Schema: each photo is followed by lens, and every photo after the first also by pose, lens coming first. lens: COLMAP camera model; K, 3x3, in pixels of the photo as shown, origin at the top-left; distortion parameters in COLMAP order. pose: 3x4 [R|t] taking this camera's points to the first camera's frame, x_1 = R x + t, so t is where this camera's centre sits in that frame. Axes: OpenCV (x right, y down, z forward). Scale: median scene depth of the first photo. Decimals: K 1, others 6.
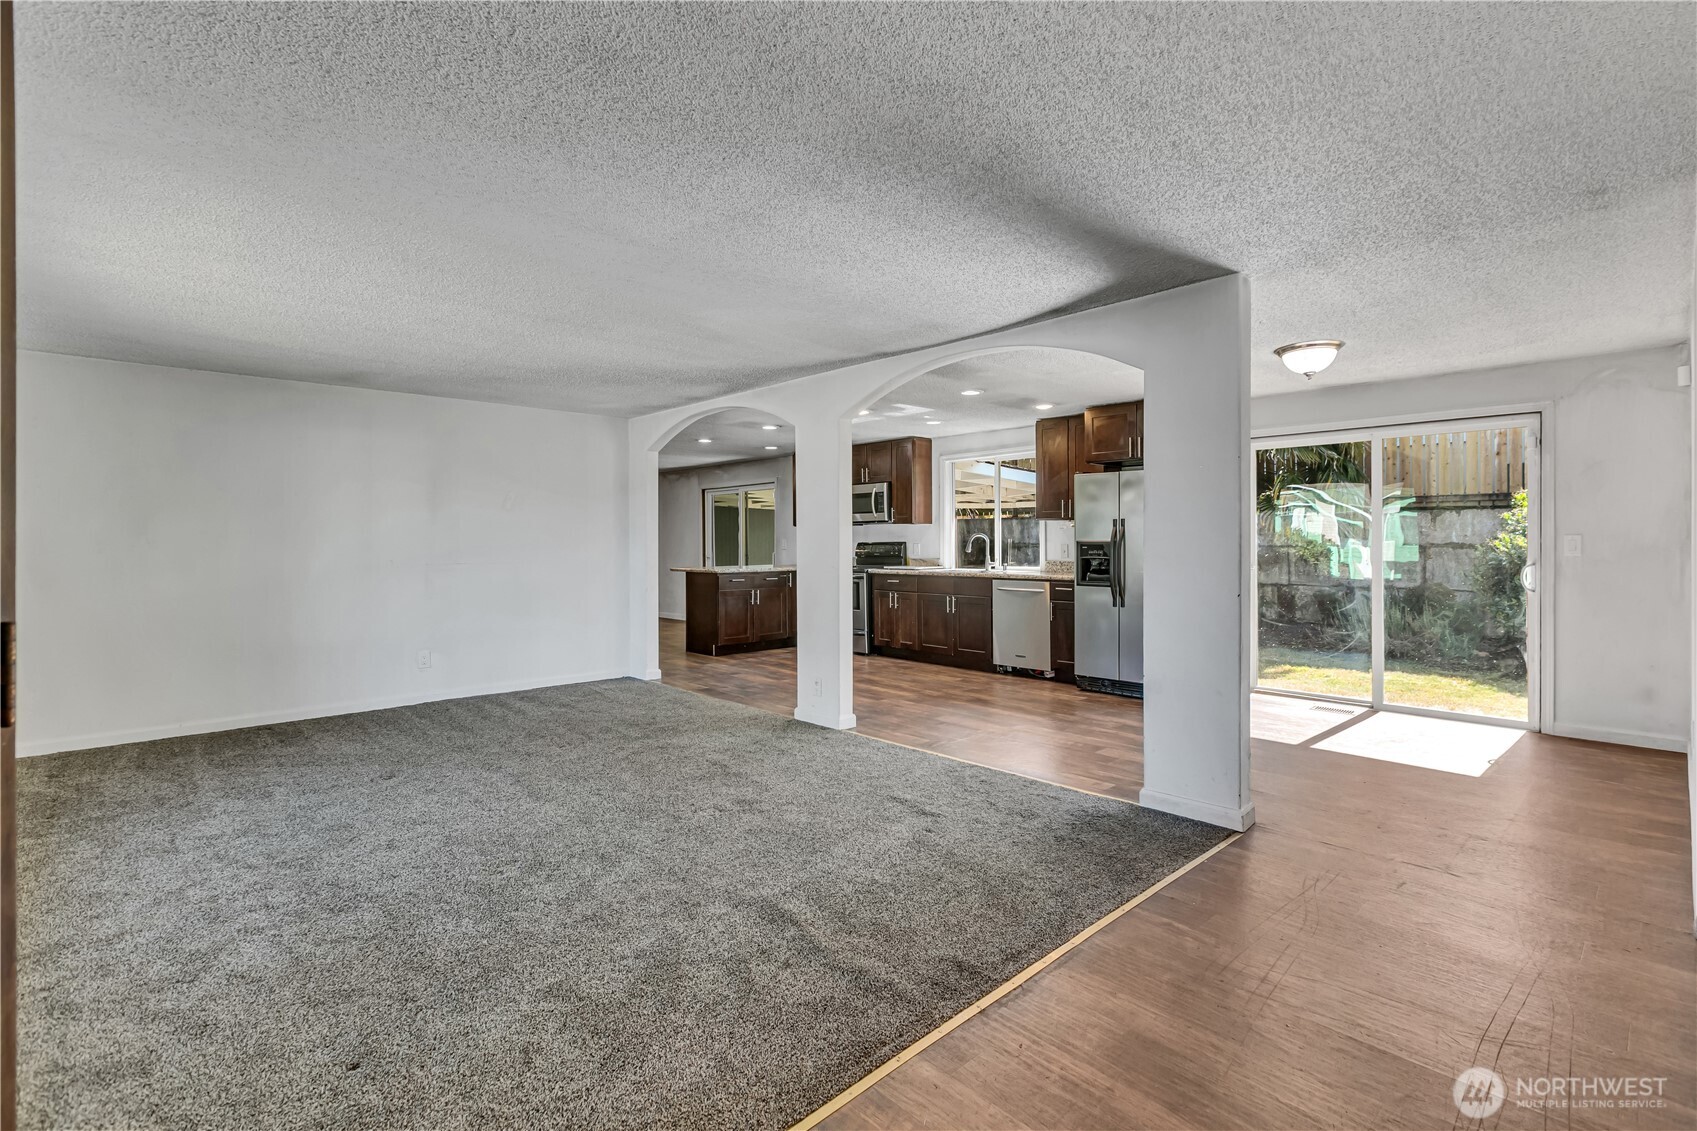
lens RADIAL K [[758.6, 0, 851.2], [0, 758.6, 554.2], [0, 0, 1]] dist [-0.002466, 0.000083]
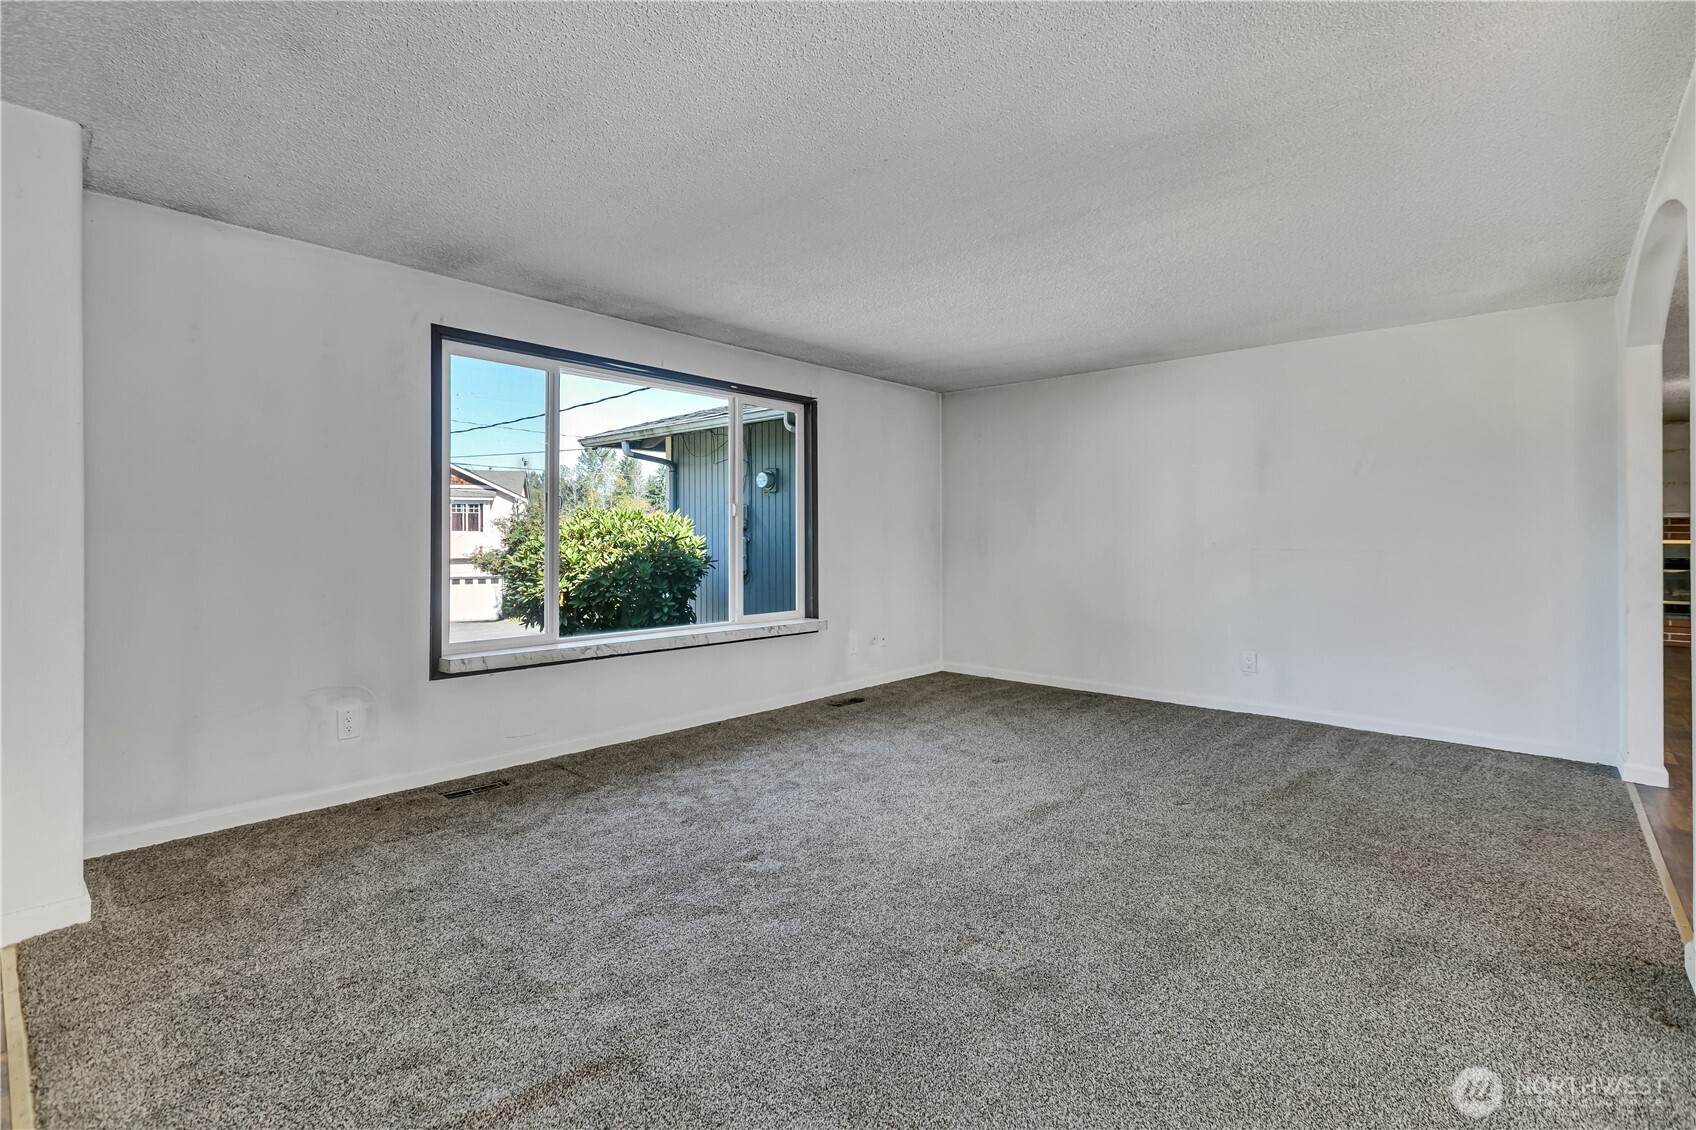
lens RADIAL K [[753.3, 0, 844.5], [0, 753.3, 530.5], [0, 0, 1]] dist [0.001457, 0.000203]
pose [[0.096688, -0.004237, -0.995306, 0.138515], [-0.013234, 0.999897, -0.005542, 0.001580], [0.995227, 0.013707, 0.096622, 0.281953]]
